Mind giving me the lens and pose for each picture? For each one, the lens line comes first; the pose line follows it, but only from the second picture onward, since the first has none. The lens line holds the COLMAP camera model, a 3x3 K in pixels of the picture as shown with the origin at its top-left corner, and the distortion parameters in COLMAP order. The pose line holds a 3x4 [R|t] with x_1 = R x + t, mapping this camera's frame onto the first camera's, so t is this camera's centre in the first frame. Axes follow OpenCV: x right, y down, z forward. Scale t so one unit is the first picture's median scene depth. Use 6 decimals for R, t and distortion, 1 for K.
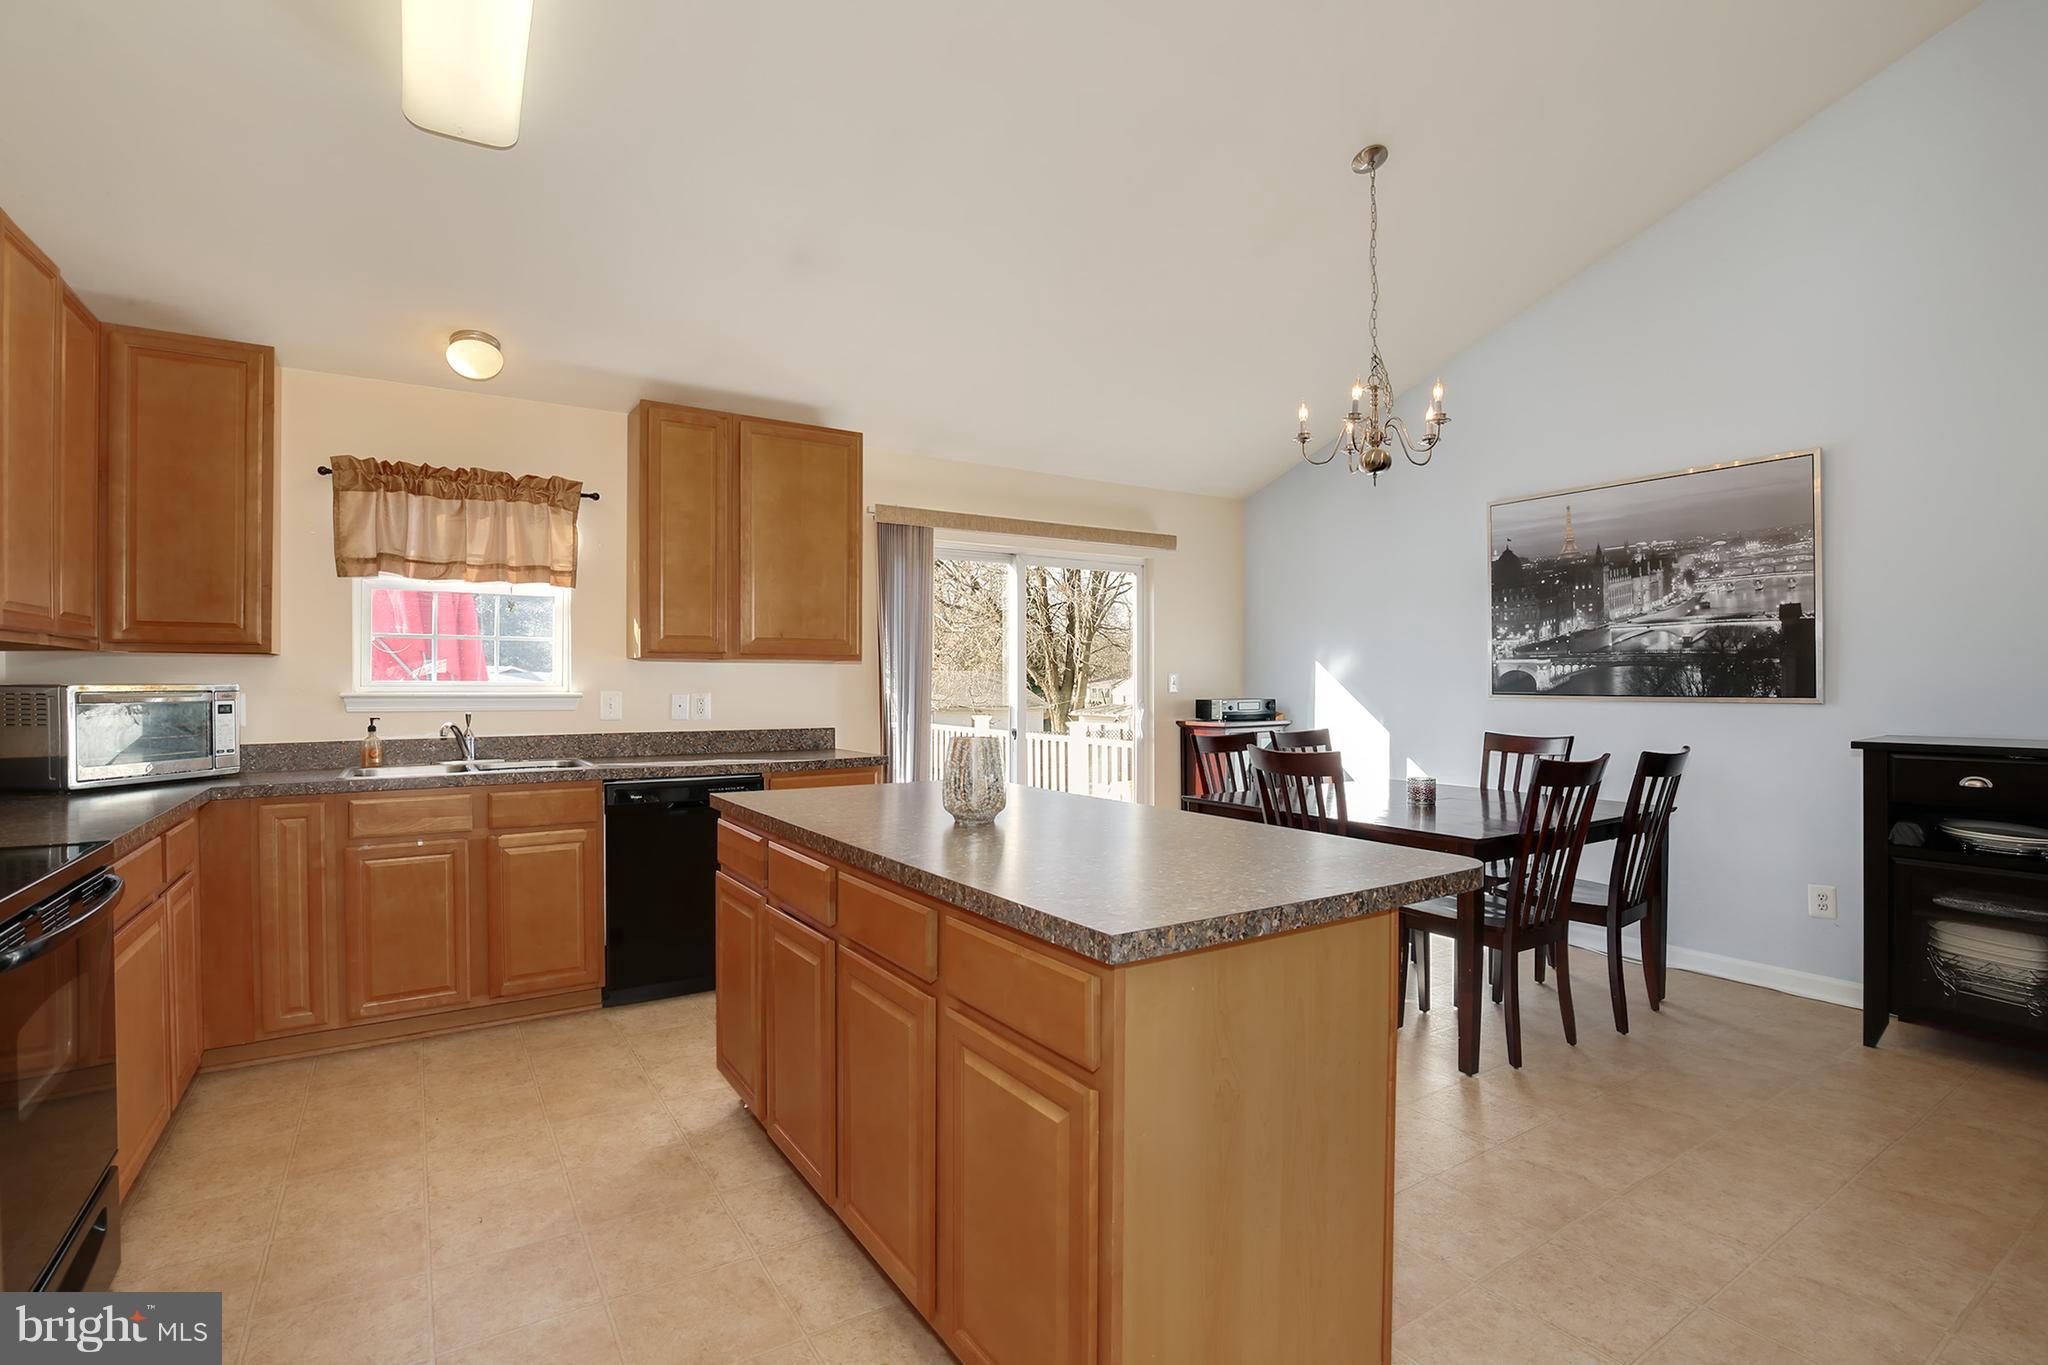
lens RADIAL K [[964.5, 0, 1017.0], [0, 964.5, 685.3], [0, 0, 1]] dist [-0.025946, 0.002104]
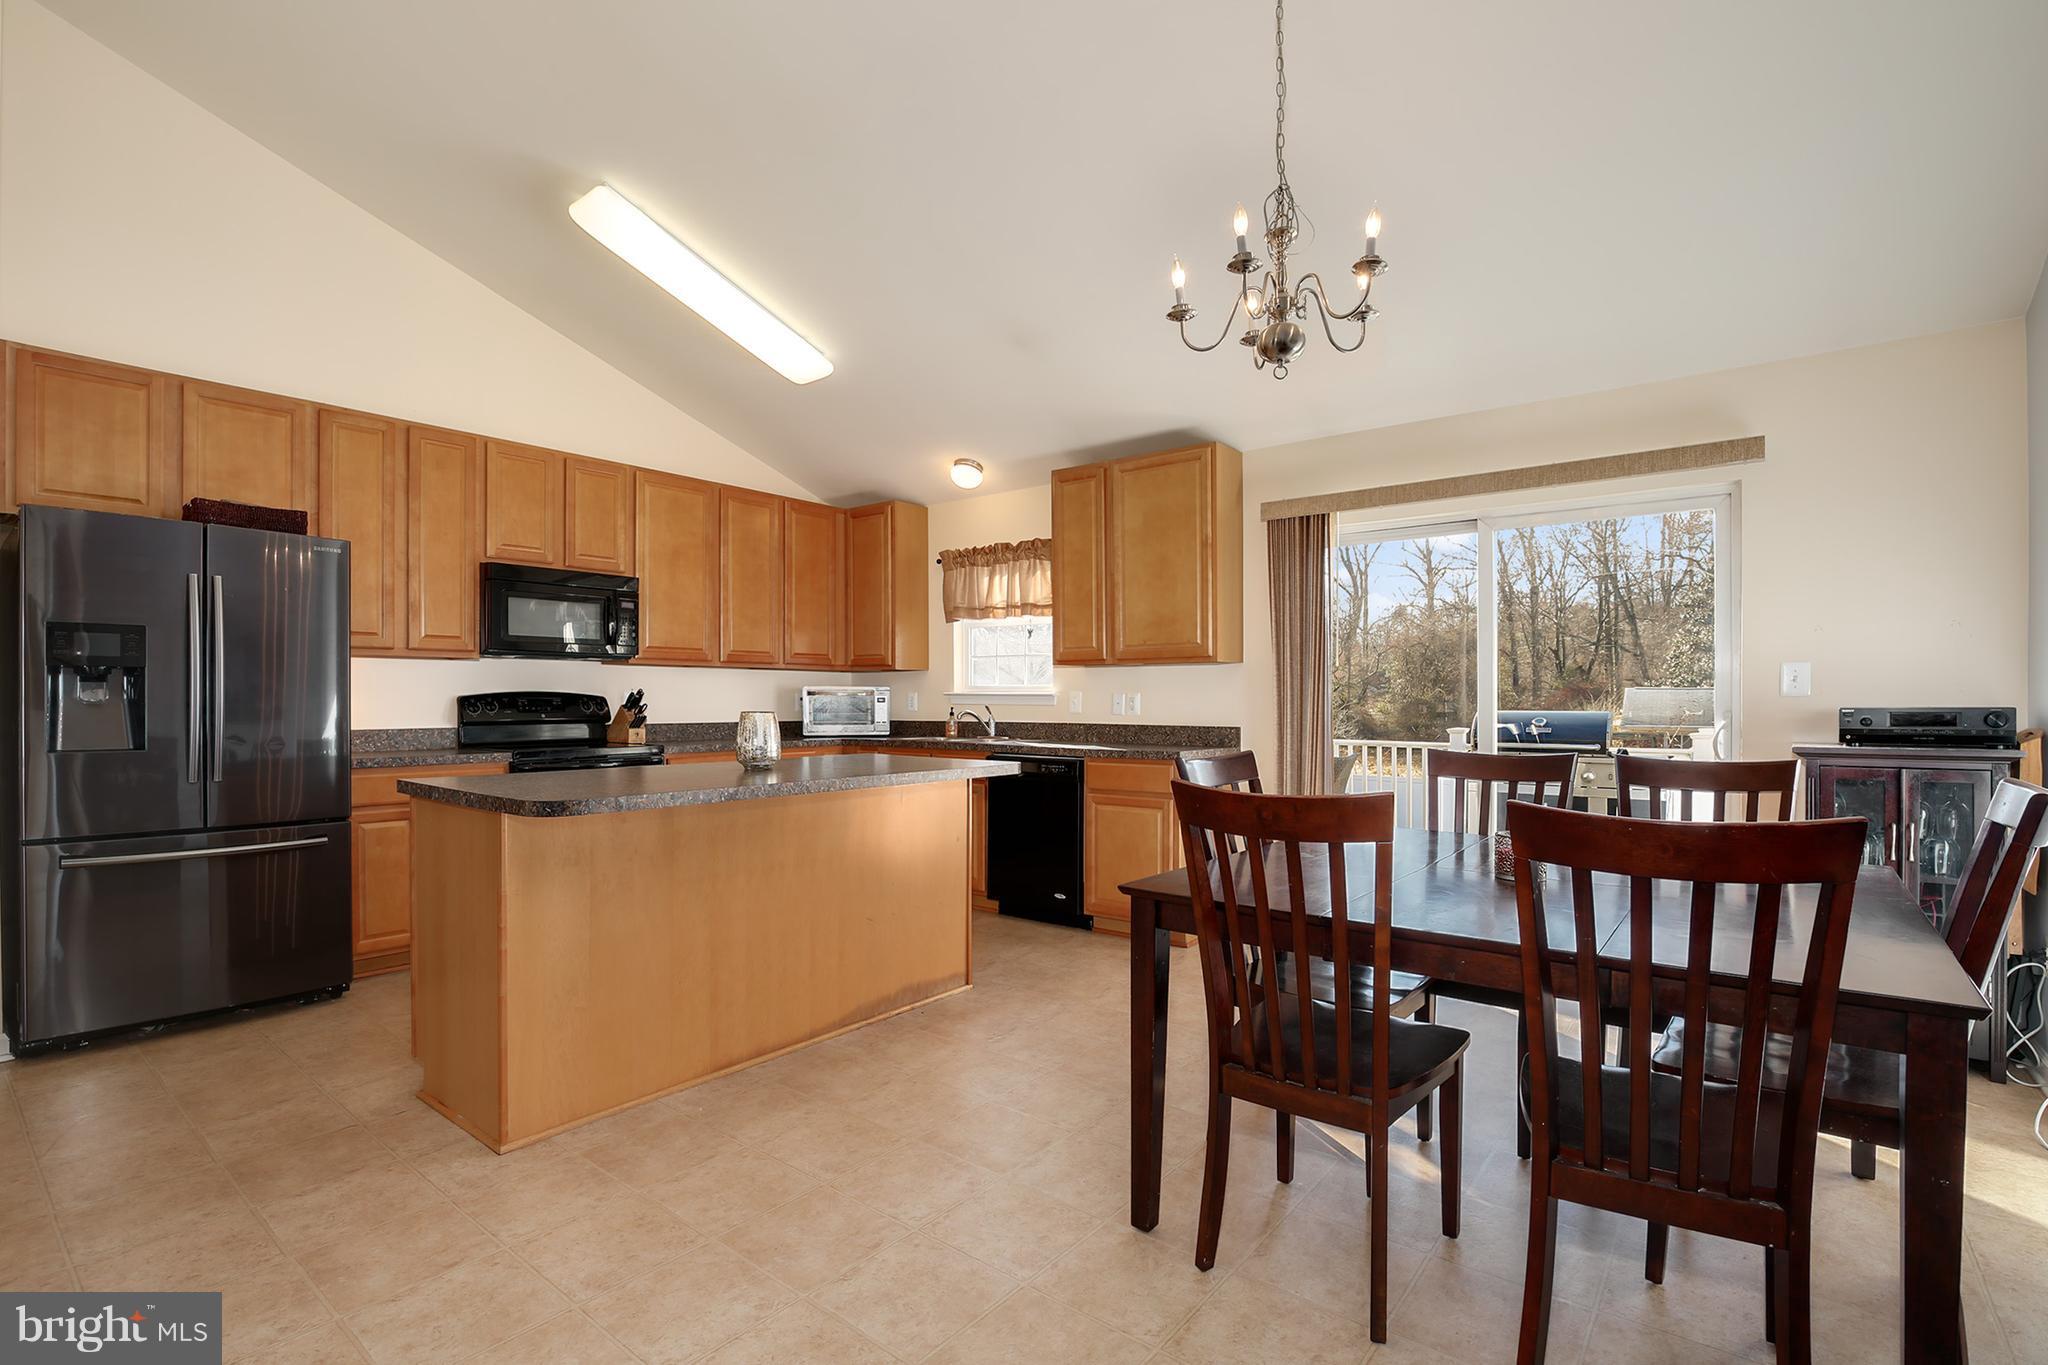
lens RADIAL K [[964.5, 0, 1017.0], [0, 964.5, 685.3], [0, 0, 1]] dist [-0.025946, 0.002104]
pose [[0.325388, -0.015874, -0.945447, 0.912148], [-0.004619, 0.999820, -0.018376, 0.026009], [0.945569, 0.010347, 0.325256, 0.554572]]
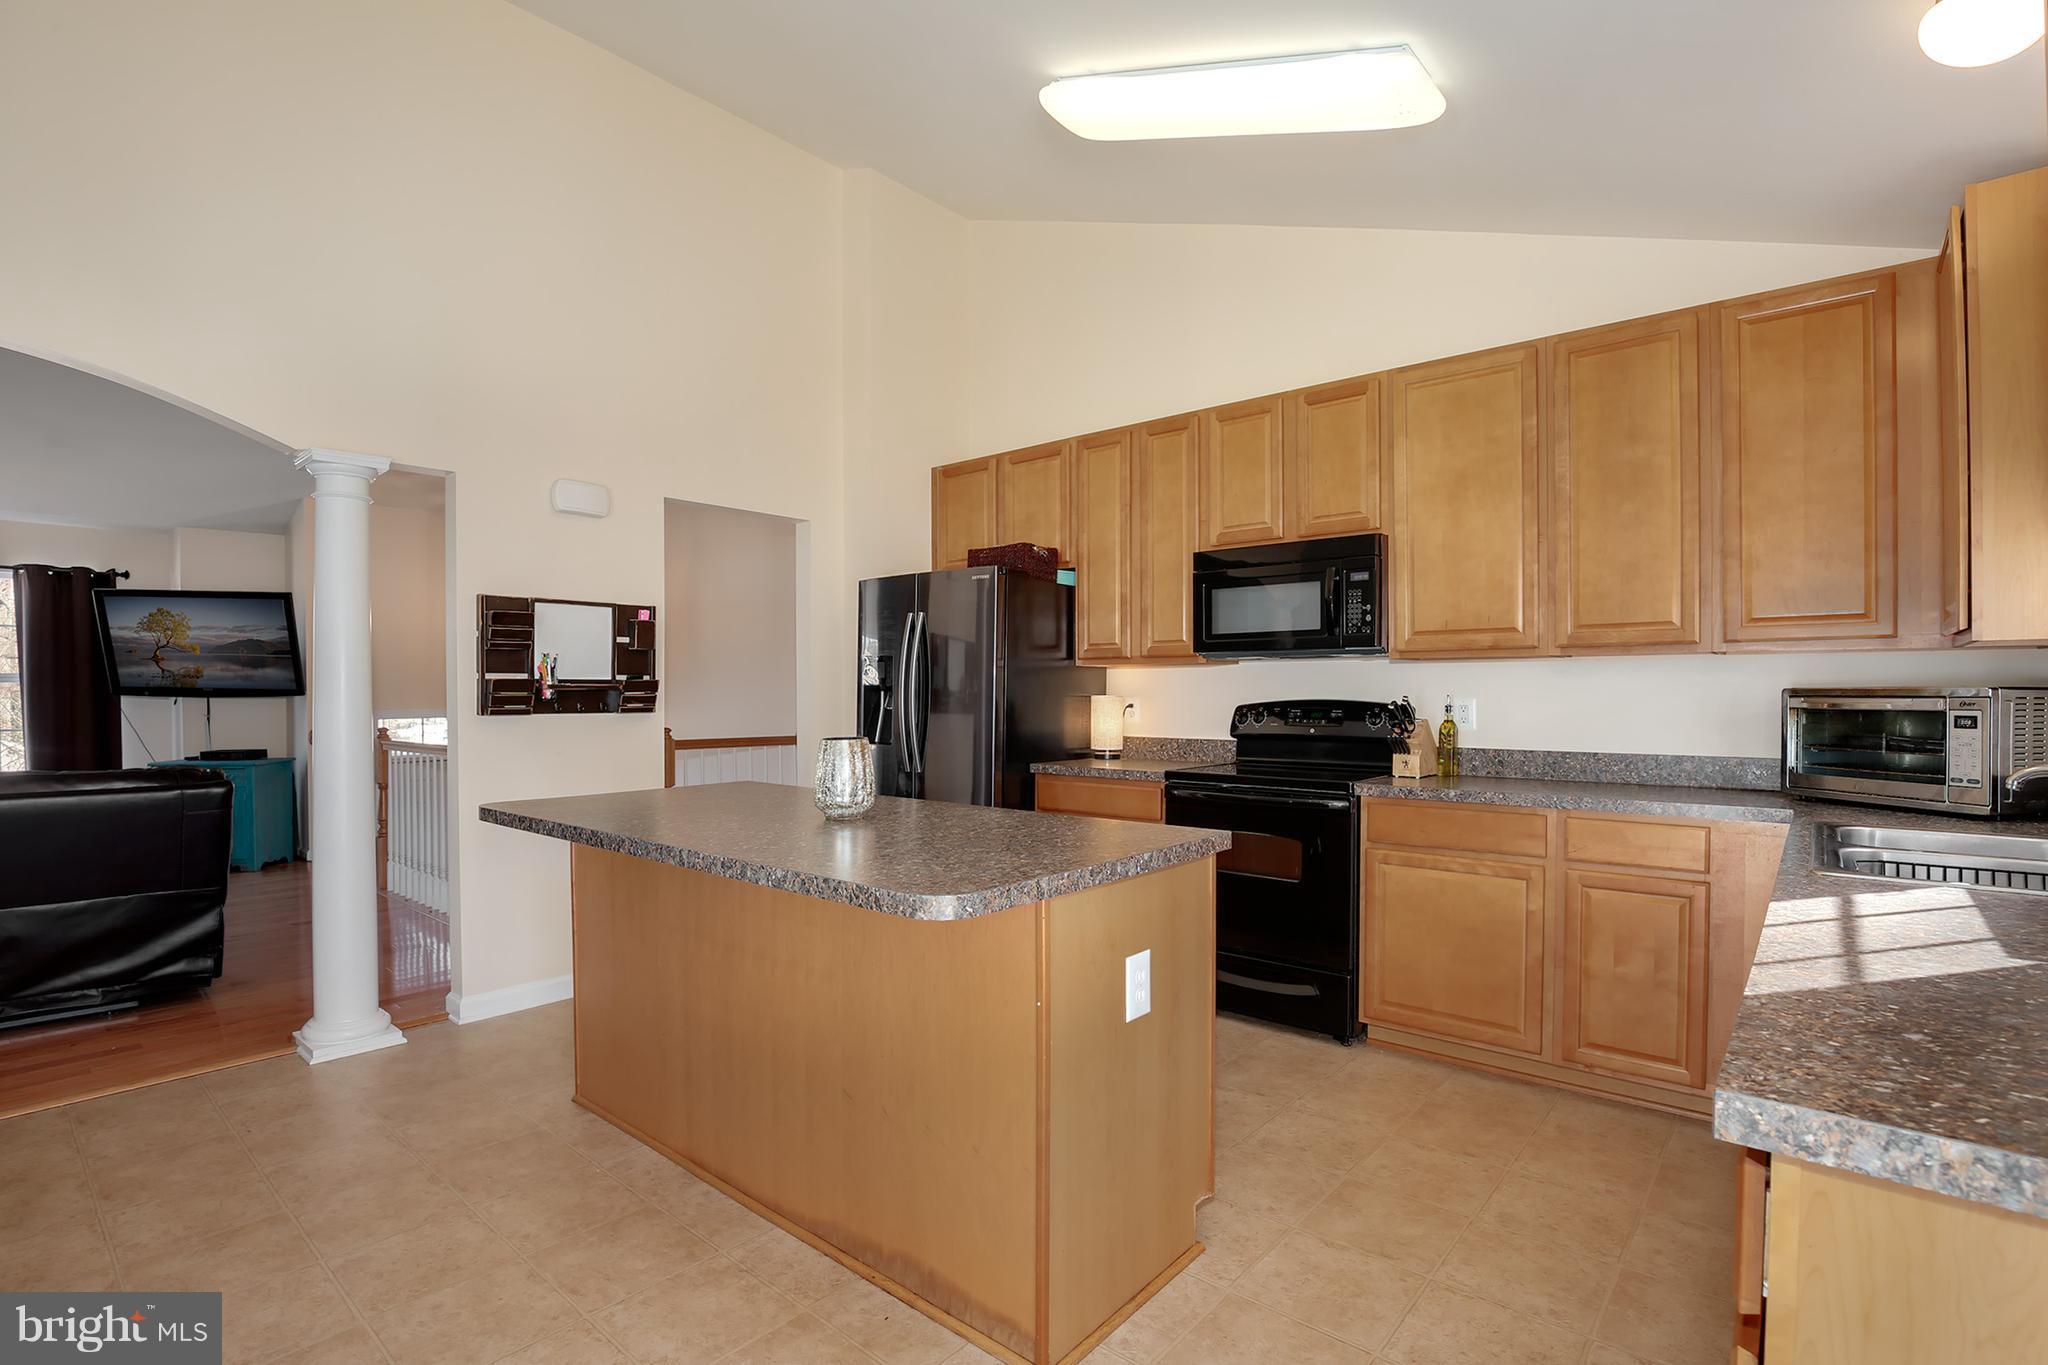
lens RADIAL K [[982.0, 0, 1022.9], [0, 982.0, 699.7], [0, 0, 1]] dist [-0.026217, -0.000972]
pose [[-0.959032, 0.002965, -0.283284, 0.046119], [-0.000856, 0.999910, 0.013361, -0.001185], [0.283298, 0.013056, -0.958943, 1.294611]]
